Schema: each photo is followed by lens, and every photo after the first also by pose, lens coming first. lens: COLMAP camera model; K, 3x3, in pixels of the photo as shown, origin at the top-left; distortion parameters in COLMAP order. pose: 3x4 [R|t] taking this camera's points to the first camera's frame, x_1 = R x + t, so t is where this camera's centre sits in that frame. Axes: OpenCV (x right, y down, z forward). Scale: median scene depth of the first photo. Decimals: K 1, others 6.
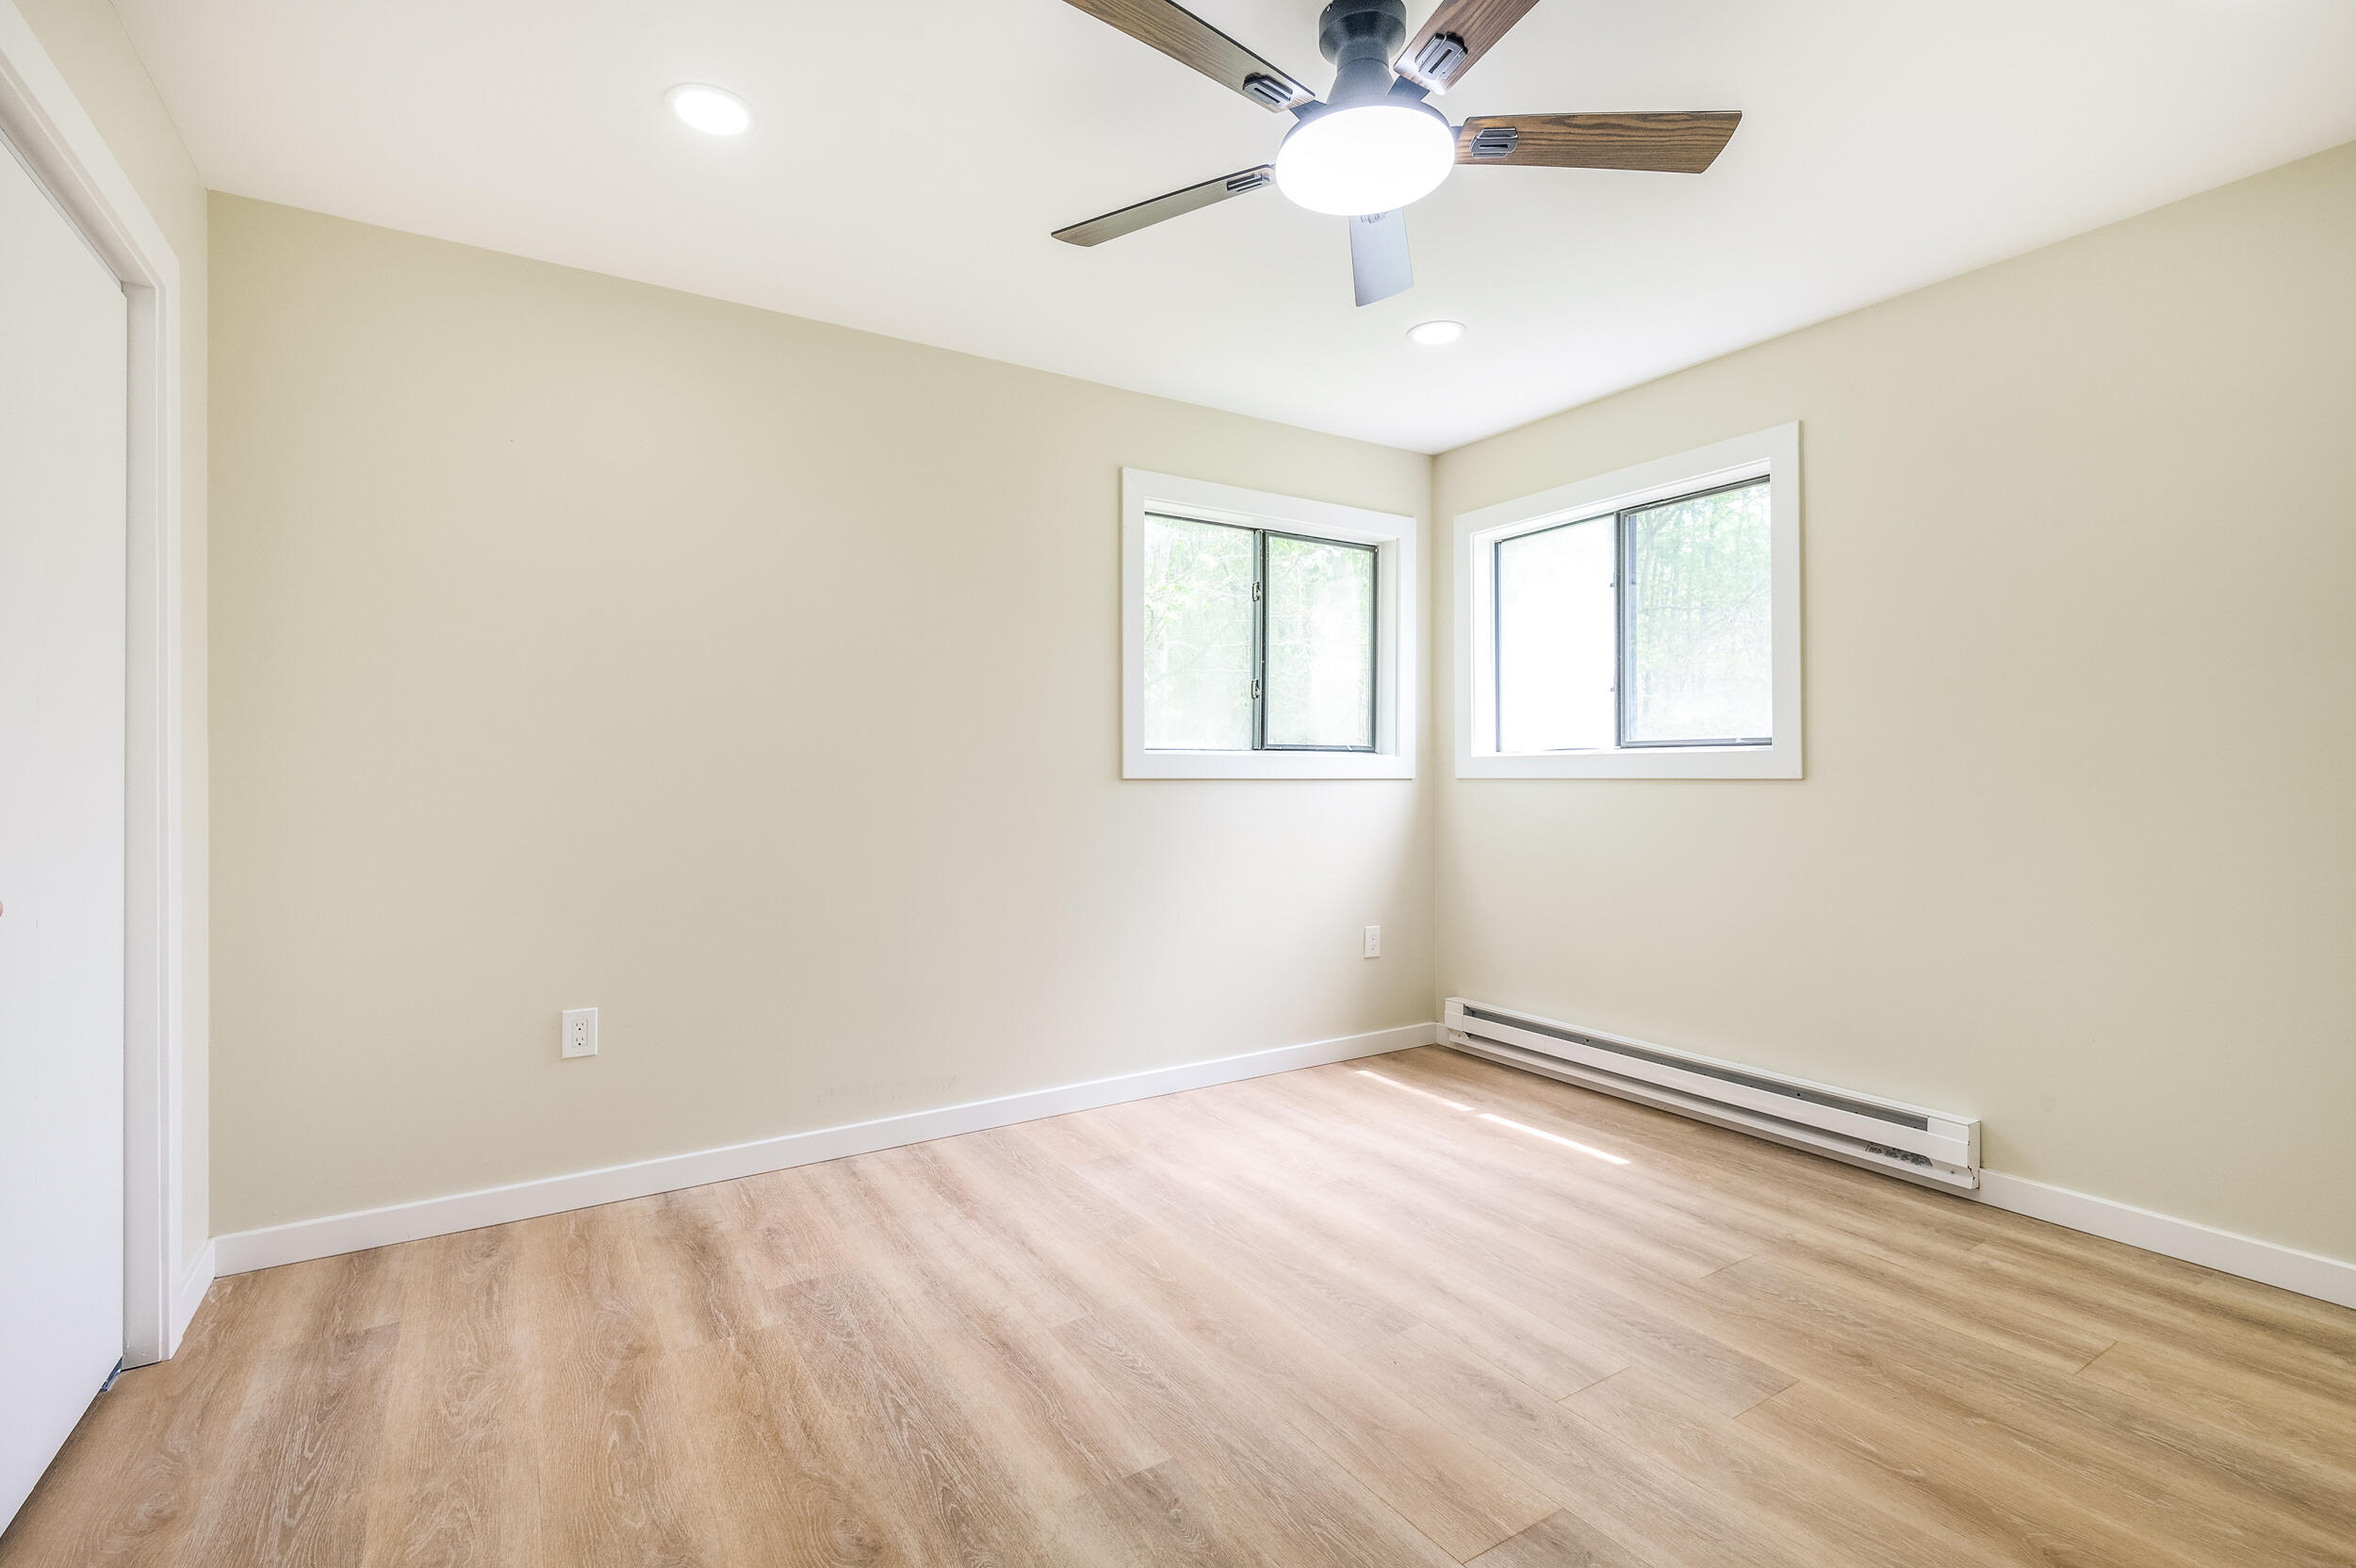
lens RADIAL K [[1081.8, 0, 1173.2], [0, 1081.8, 773.2], [0, 0, 1]] dist [-0.000599, -0.000347]
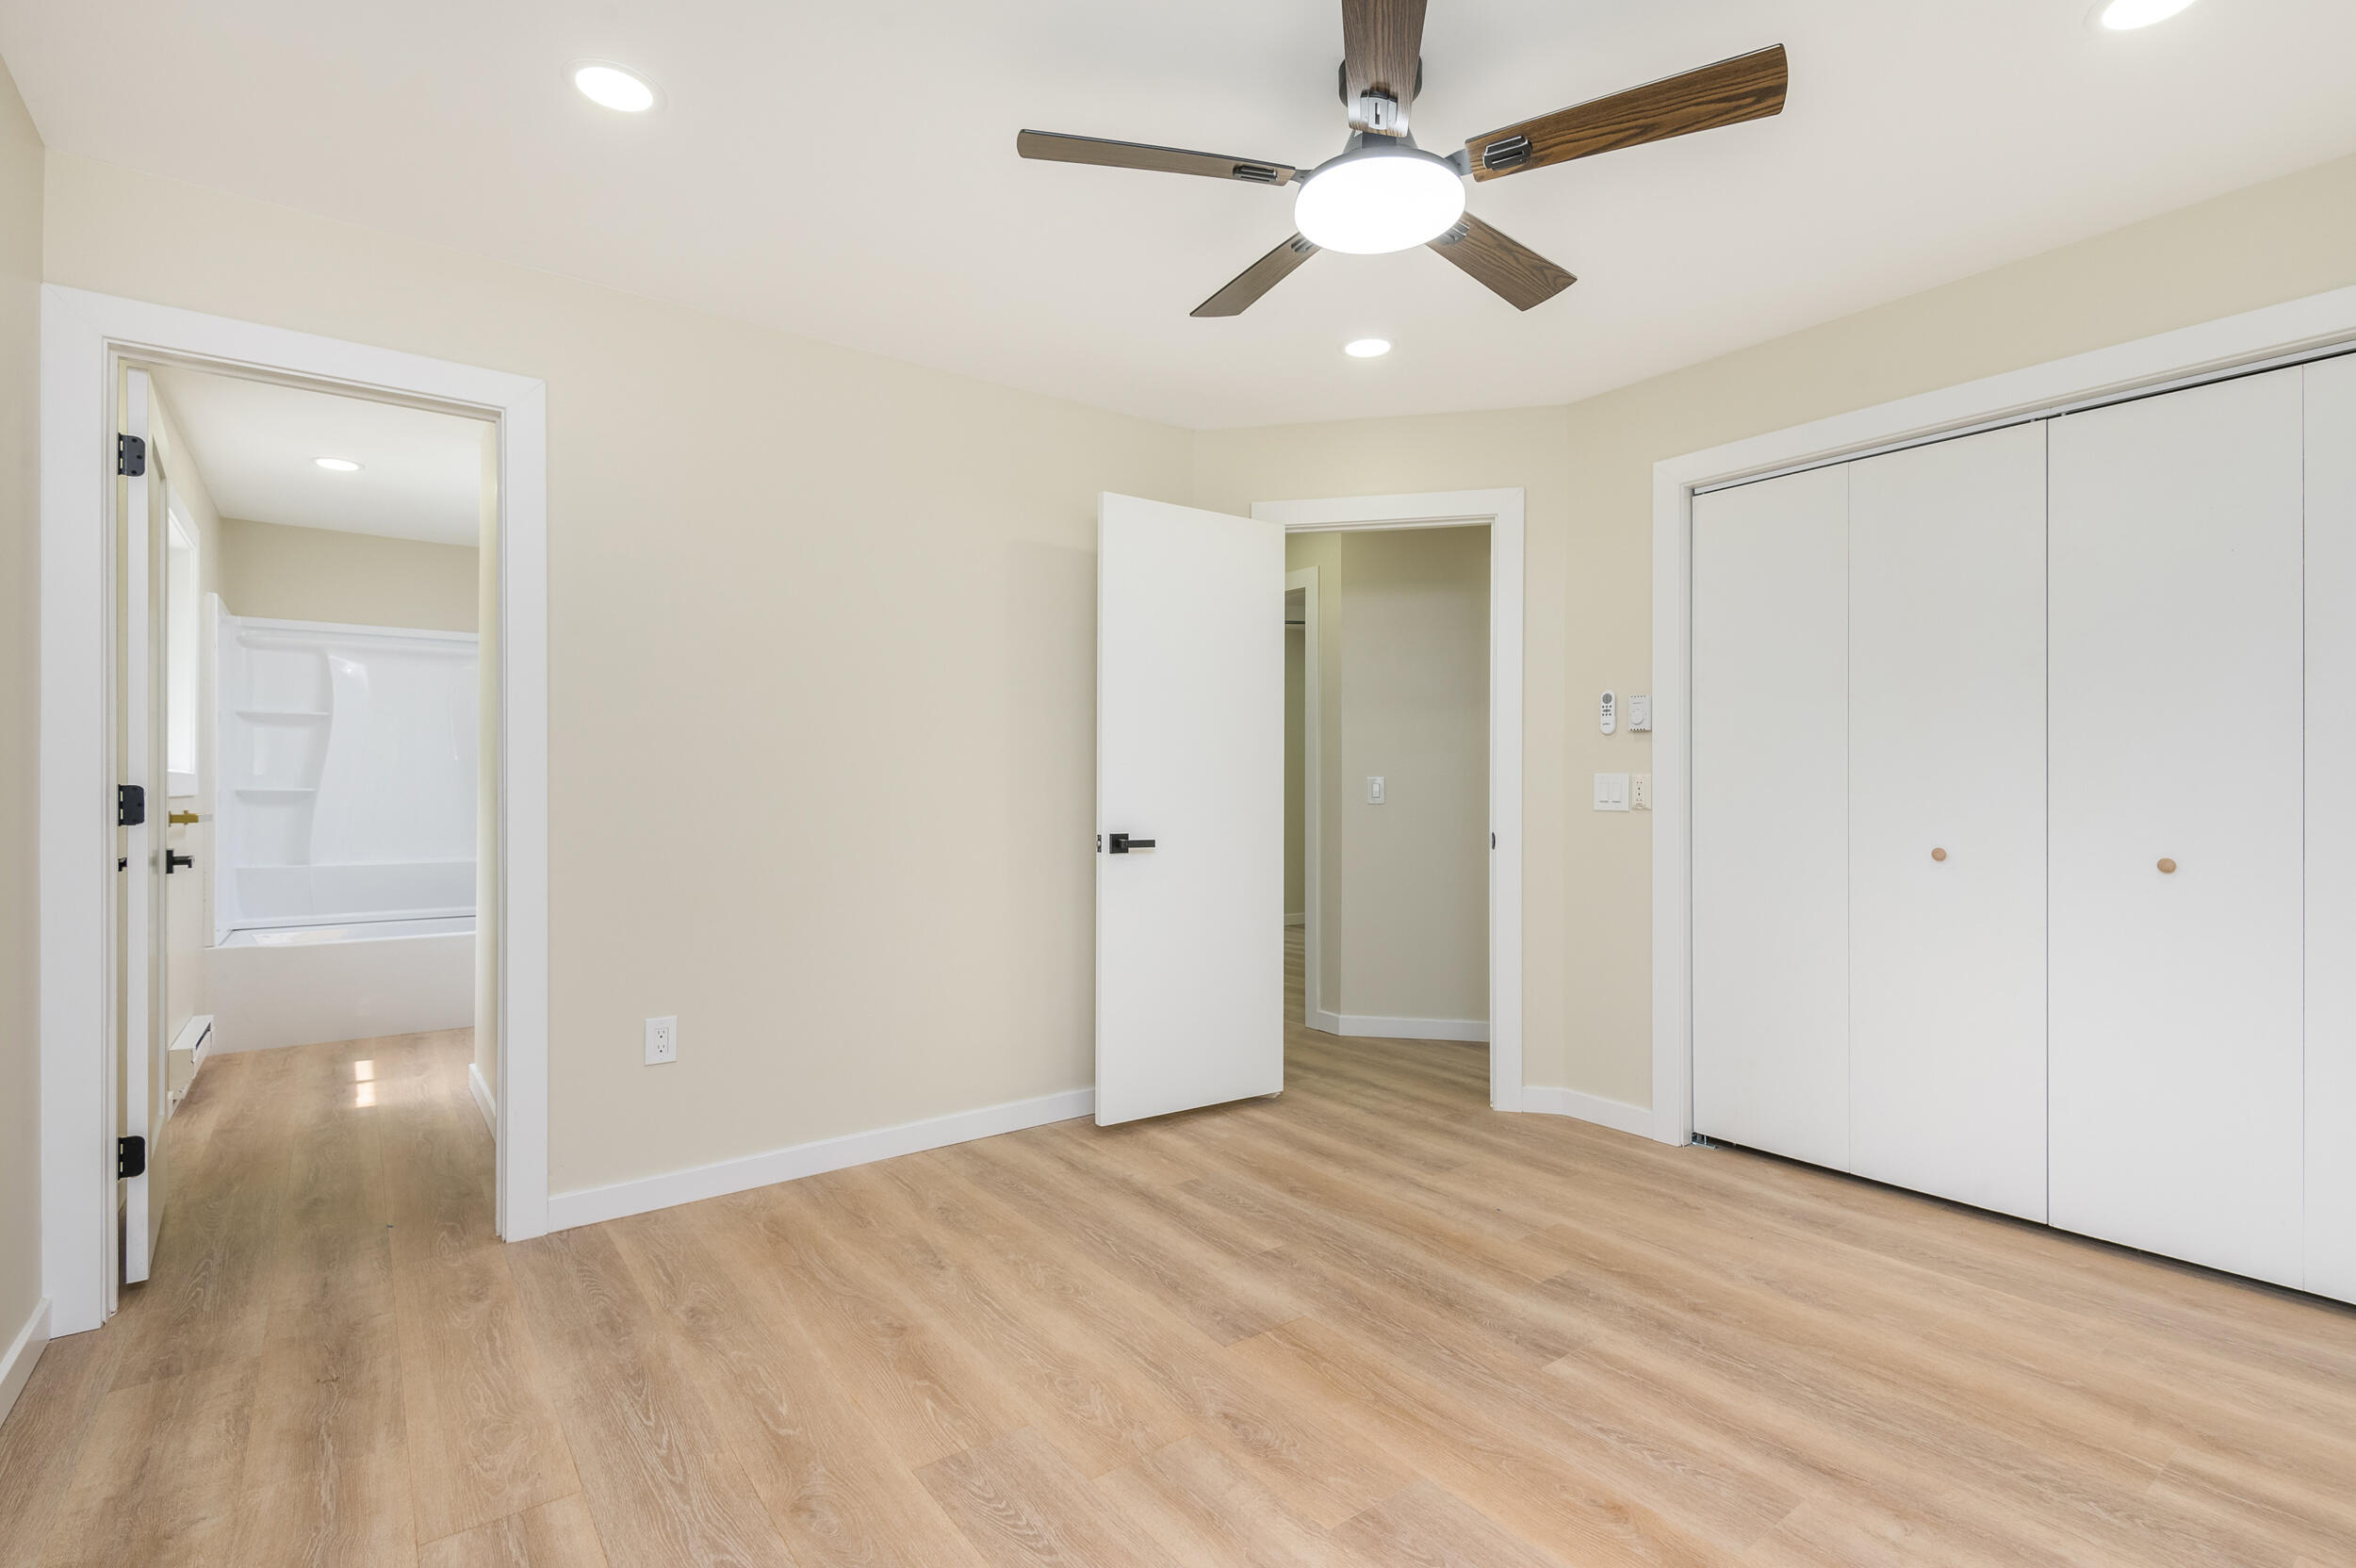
lens RADIAL K [[1081.8, 0, 1173.2], [0, 1081.8, 773.2], [0, 0, 1]] dist [-0.000599, -0.000347]
pose [[-0.996761, 0.003290, -0.080359, 0.446693], [0.004520, 0.999875, -0.015140, 0.002609], [0.080299, -0.015454, -0.996651, 1.960984]]
